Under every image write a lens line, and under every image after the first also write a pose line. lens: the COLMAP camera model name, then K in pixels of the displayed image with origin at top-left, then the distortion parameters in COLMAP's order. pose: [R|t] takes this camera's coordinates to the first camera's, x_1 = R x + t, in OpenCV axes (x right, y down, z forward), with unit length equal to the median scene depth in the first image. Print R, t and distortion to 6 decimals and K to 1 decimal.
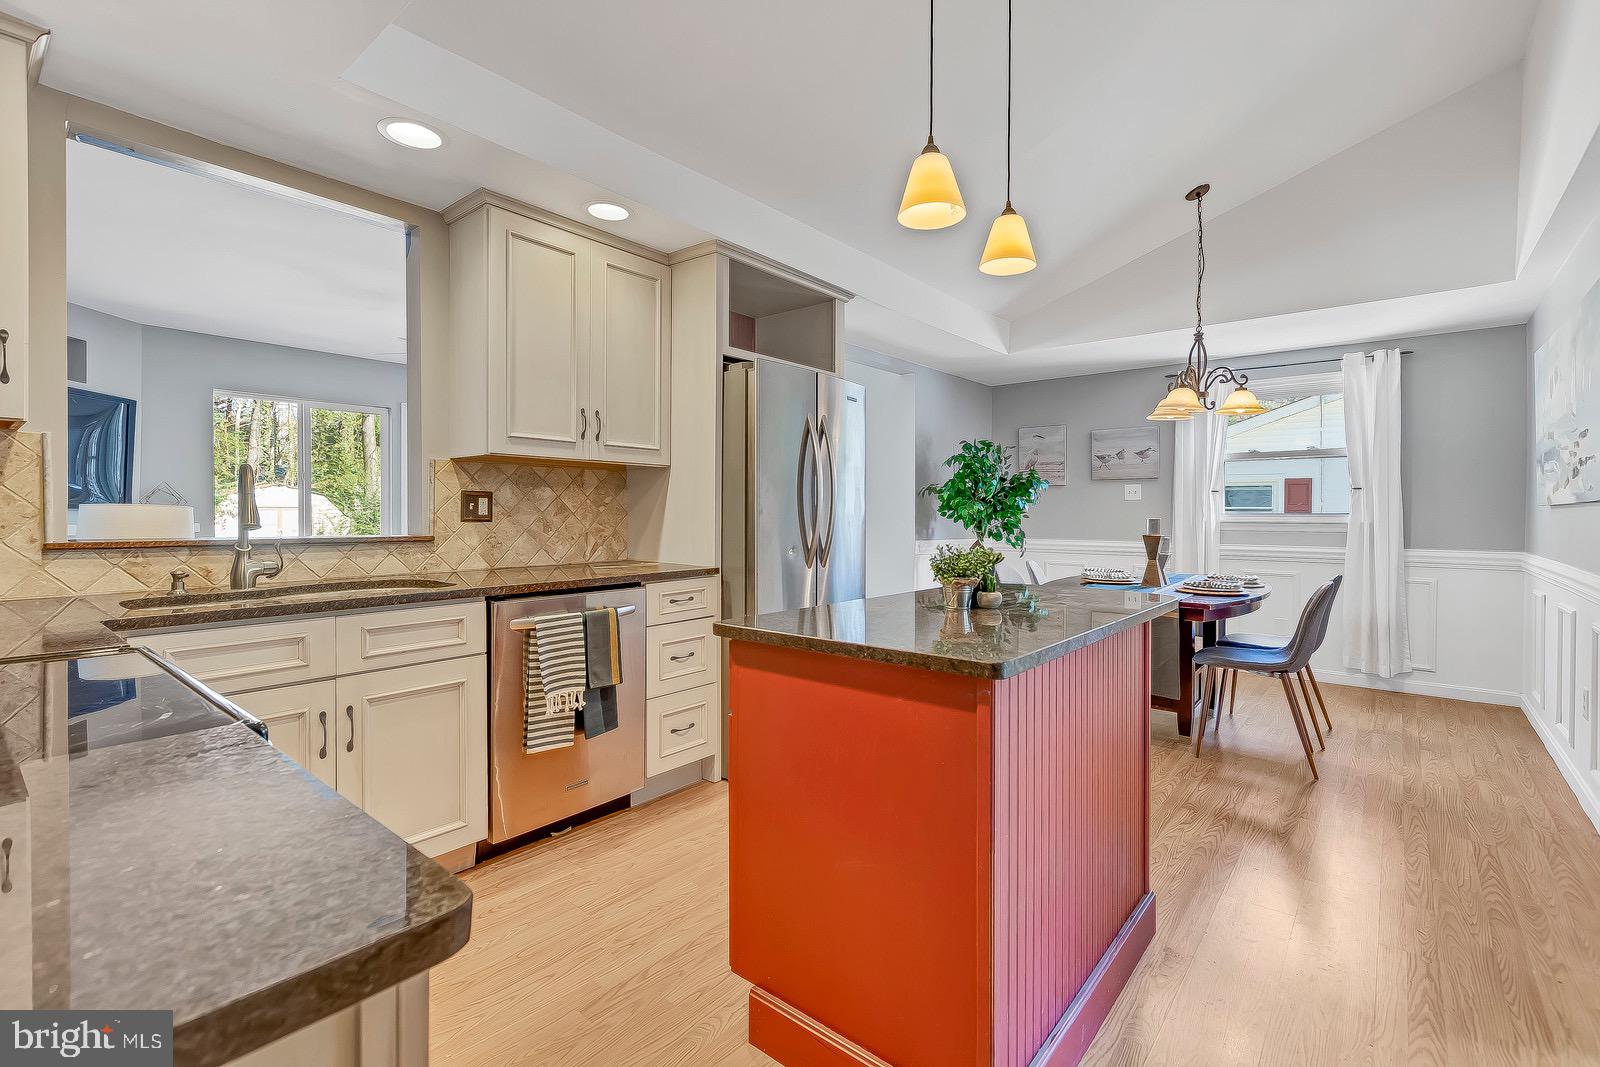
lens RADIAL K [[718.2, 0, 803.2], [0, 718.2, 519.2], [0, 0, 1]] dist [0.007925, 0.000061]
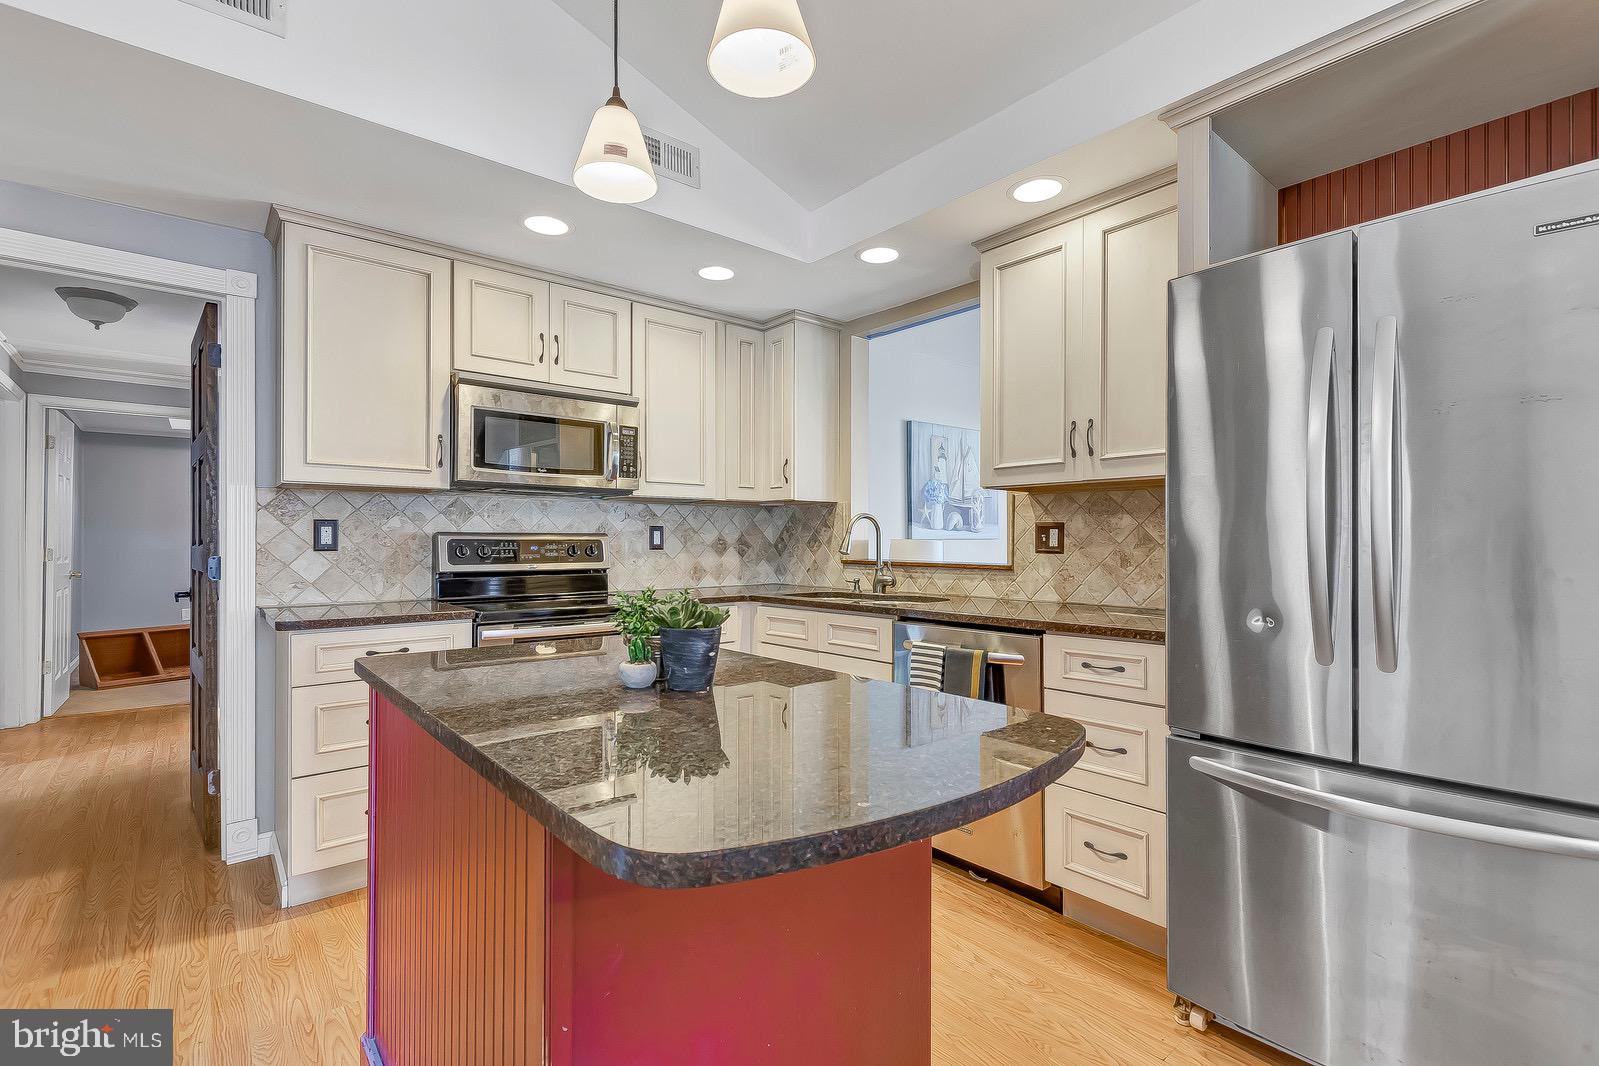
lens RADIAL K [[717.8, 0, 800.9], [0, 717.8, 539.6], [0, 0, 1]] dist [0.007925, 0.000061]
pose [[-0.180179, -0.008065, -0.983601, 0.582886], [-0.008430, 0.999942, -0.006655, -0.006113], [0.983598, 0.007092, -0.180237, 0.837116]]
